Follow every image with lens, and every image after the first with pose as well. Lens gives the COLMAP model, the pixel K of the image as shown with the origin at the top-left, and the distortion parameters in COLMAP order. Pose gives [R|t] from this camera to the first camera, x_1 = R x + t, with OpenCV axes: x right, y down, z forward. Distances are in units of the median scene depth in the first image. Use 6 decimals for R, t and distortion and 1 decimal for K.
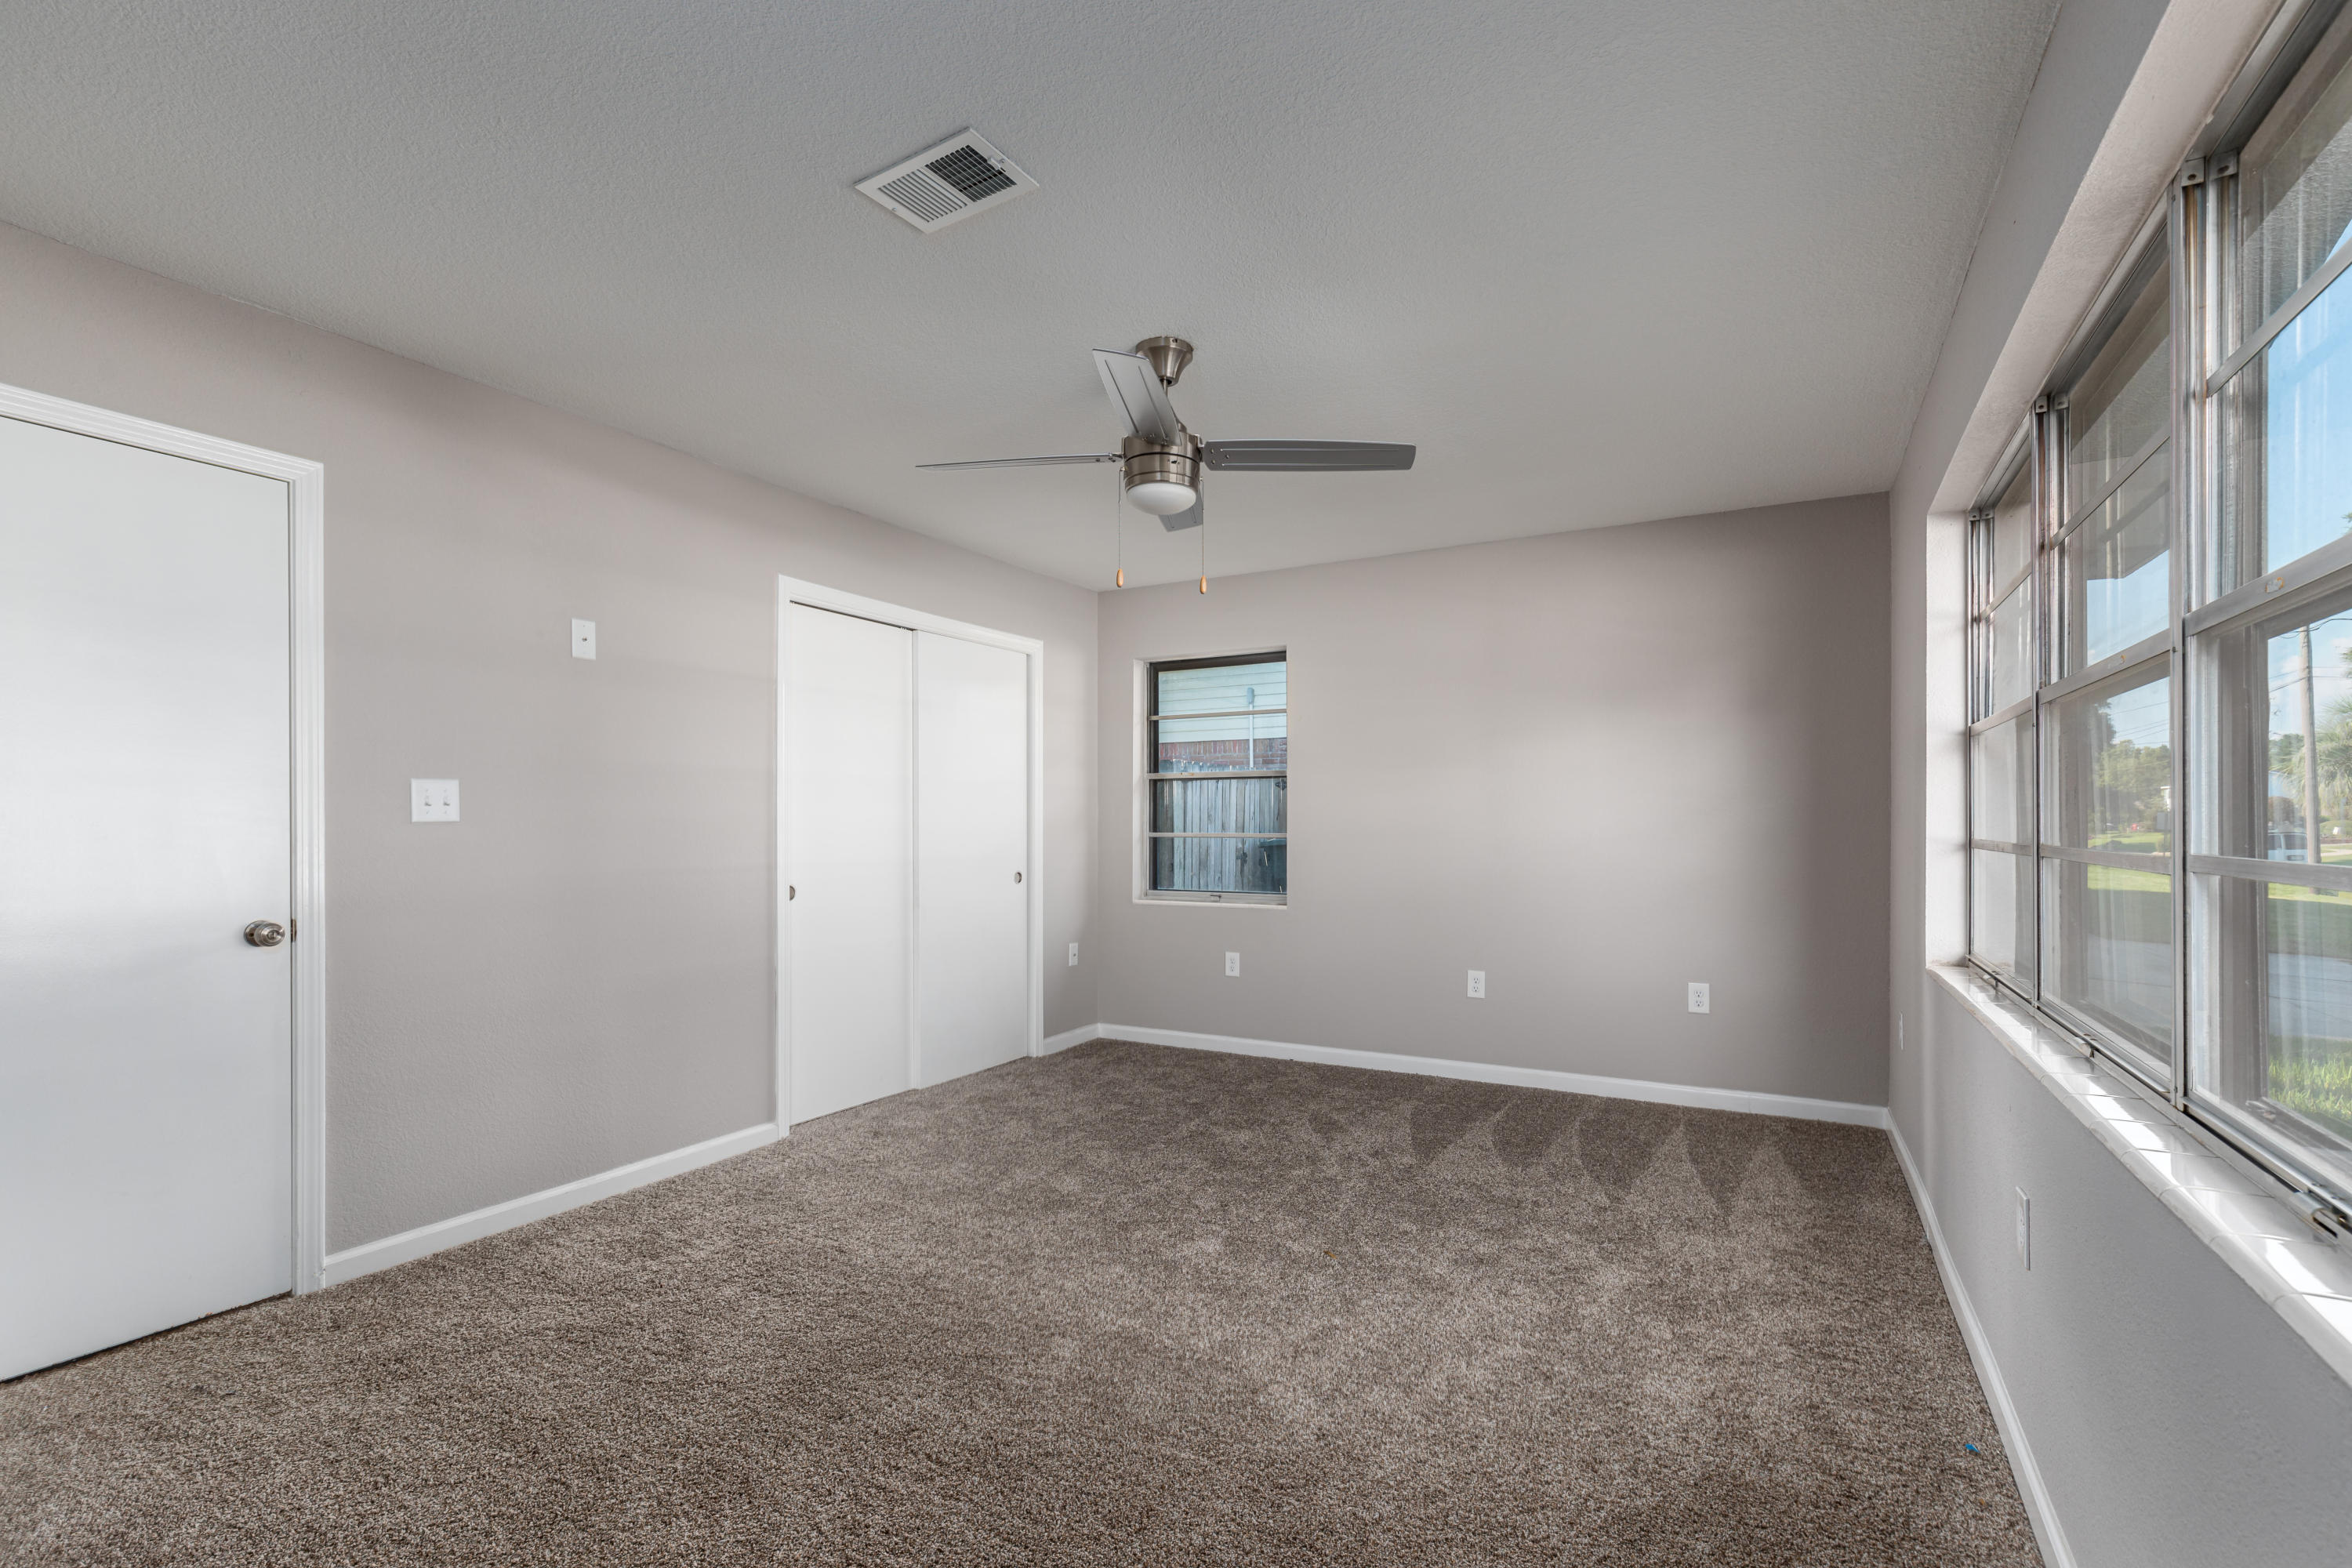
lens RADIAL K [[1060.0, 0, 1176.0], [0, 1060.0, 784.0], [0, 0, 1]] dist [0.000876, 0.000027]
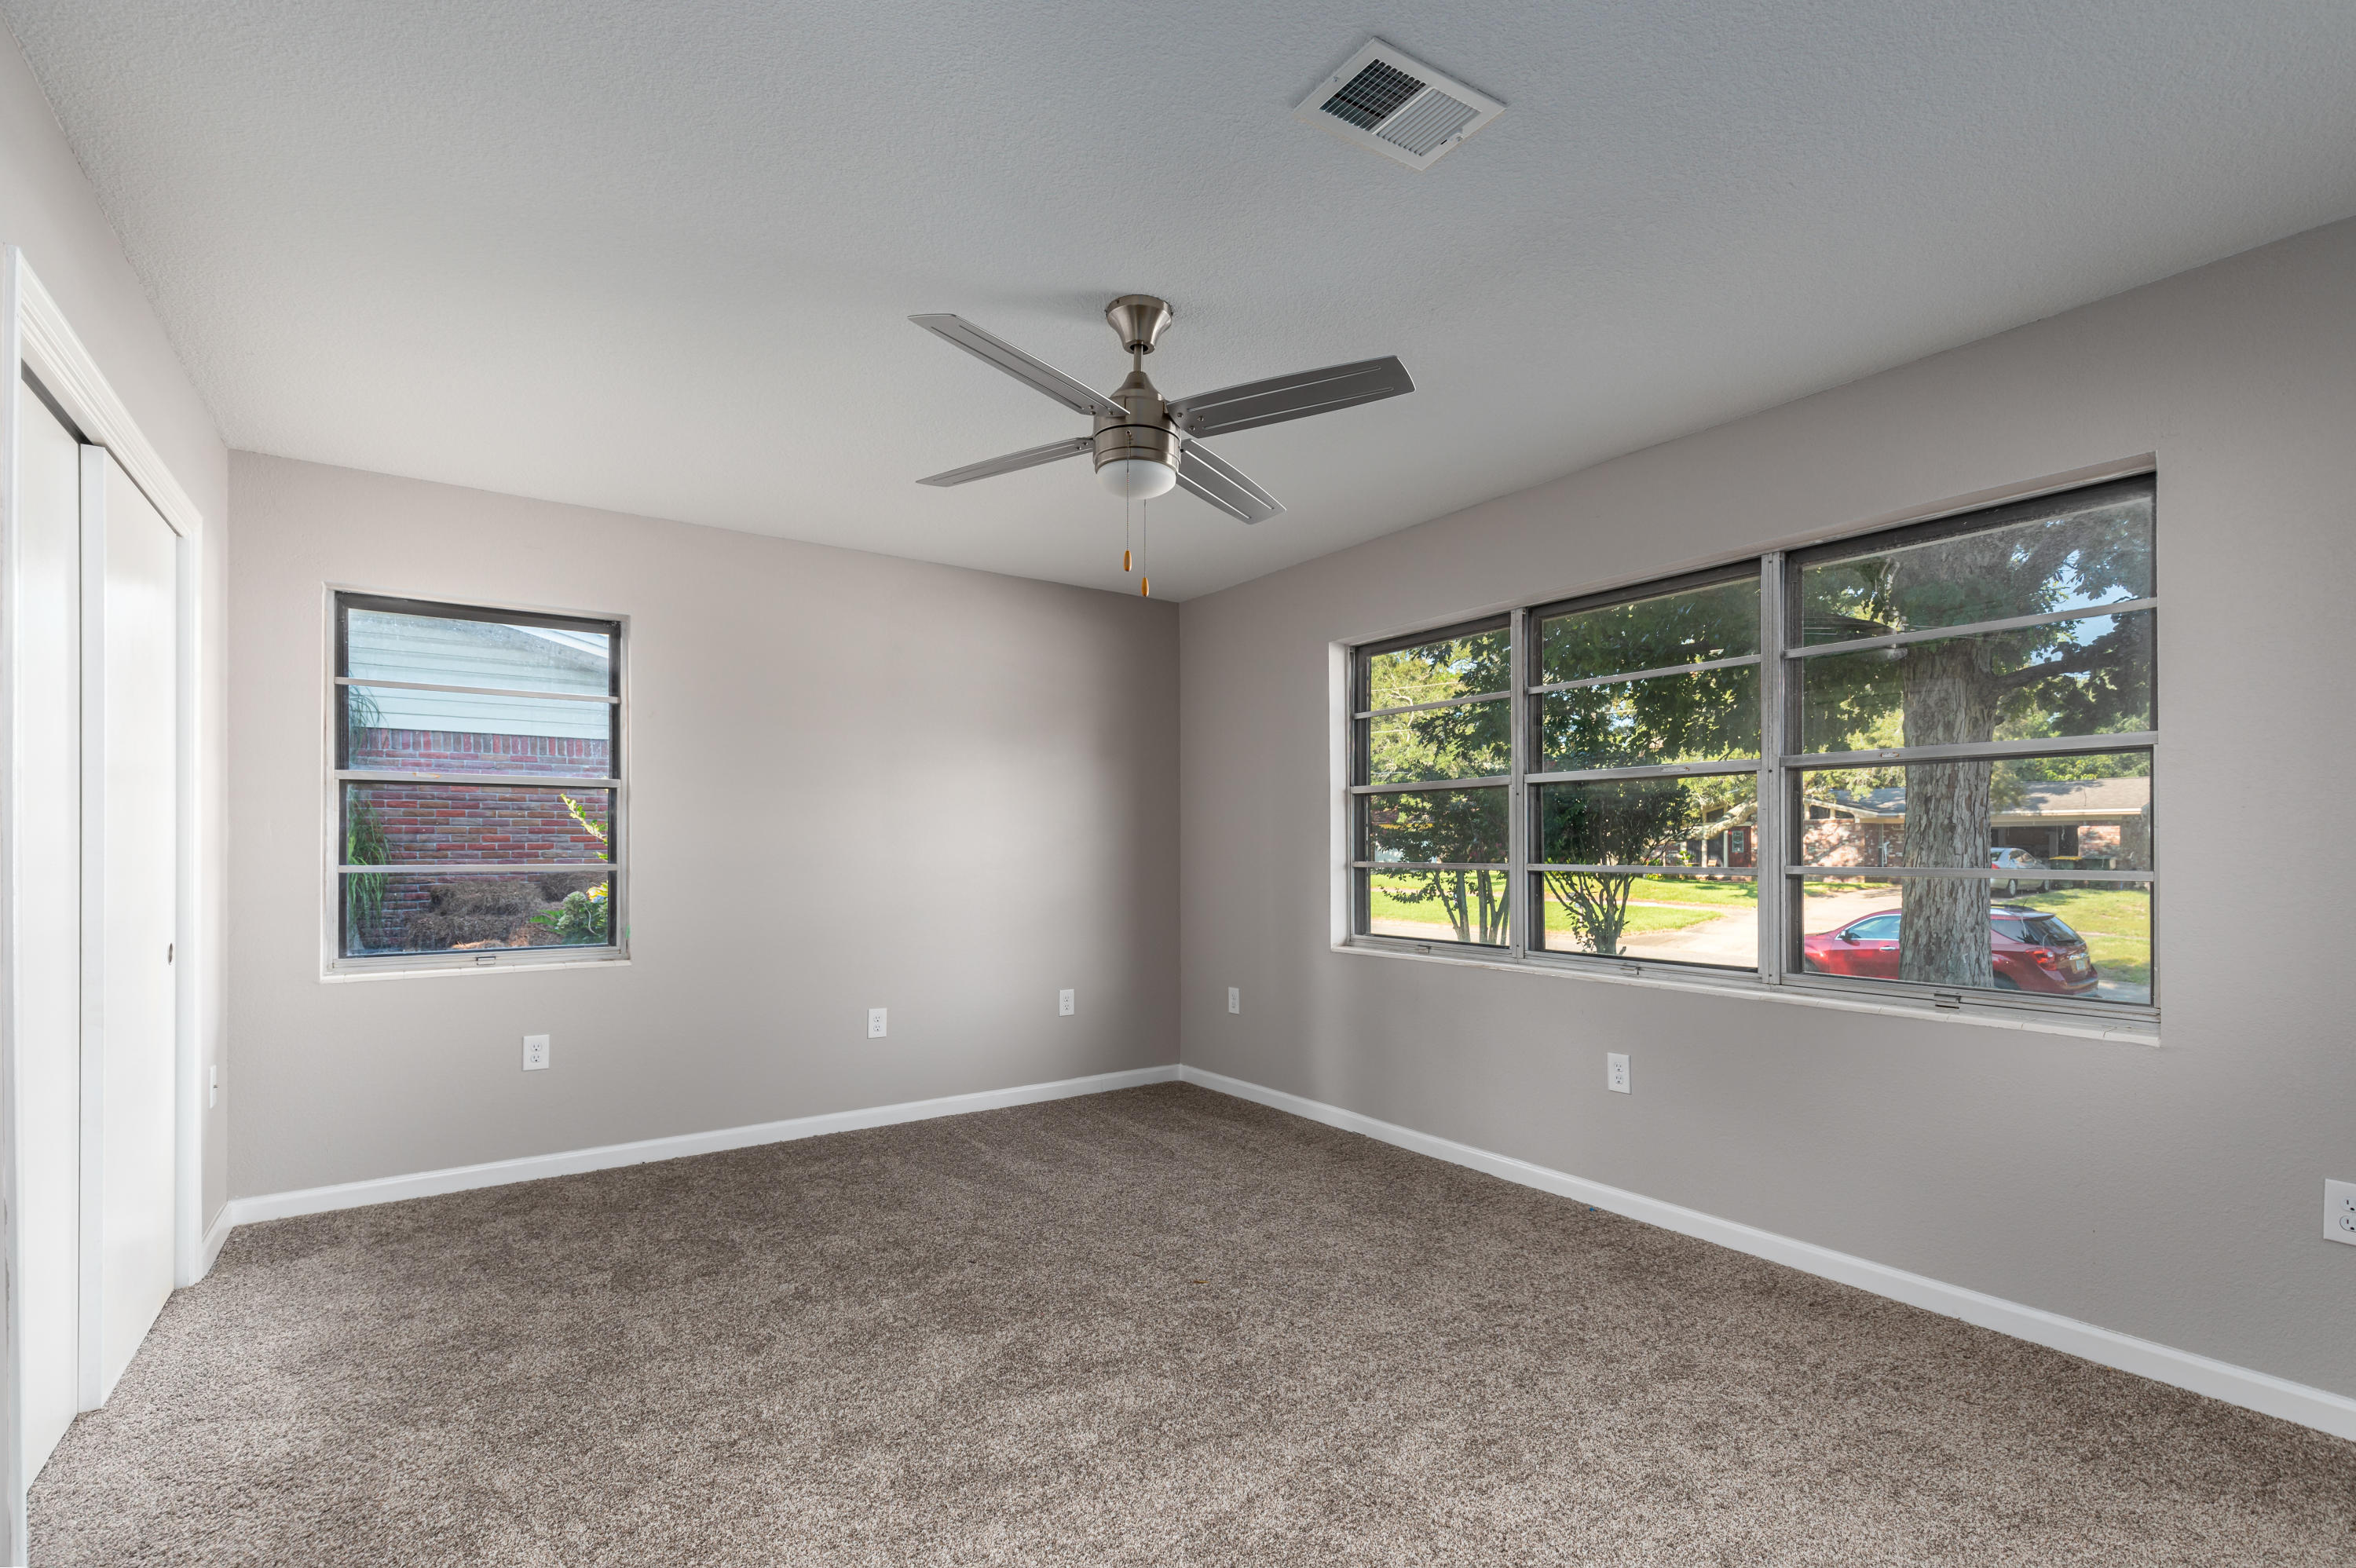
lens RADIAL K [[1063.7, 0, 1176.3], [0, 1063.7, 825.0], [0, 0, 1]] dist [-0.000031, -0.000060]
pose [[0.434715, 0.029356, 0.900090, -0.472125], [-0.025161, 0.999474, -0.020445, 0.029439], [-0.900217, -0.013760, 0.435225, 0.379033]]
